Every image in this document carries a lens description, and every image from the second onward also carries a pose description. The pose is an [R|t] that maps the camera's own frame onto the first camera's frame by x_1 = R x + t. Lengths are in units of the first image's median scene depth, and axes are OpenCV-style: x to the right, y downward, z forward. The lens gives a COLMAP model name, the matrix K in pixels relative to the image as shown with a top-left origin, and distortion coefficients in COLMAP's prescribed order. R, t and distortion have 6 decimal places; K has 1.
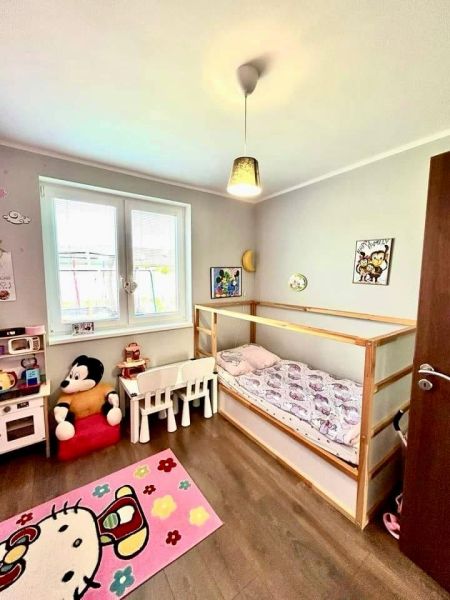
lens RADIAL K [[244.0, 0, 224.8], [0, 244.0, 300.0], [0, 0, 1]] dist [0.003588, 0.000580]
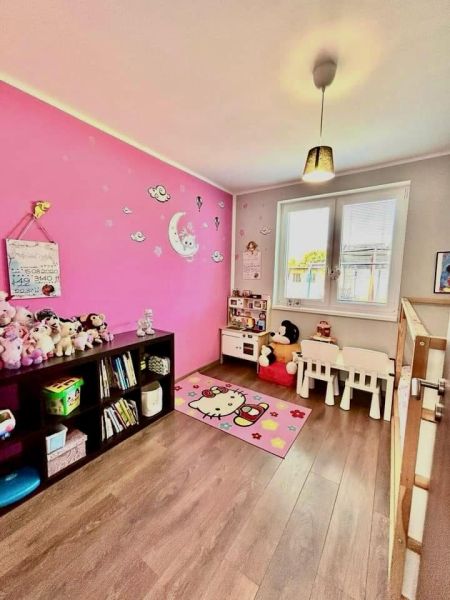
lens RADIAL K [[244.0, 0, 225.2], [0, 244.0, 300.0], [0, 0, 1]] dist [0.003588, 0.000580]
pose [[0.348322, 0.108444, -0.931081, 0.674345], [-0.106513, 0.991431, 0.075626, 0.044068], [0.931304, 0.072831, 0.356888, 0.160800]]
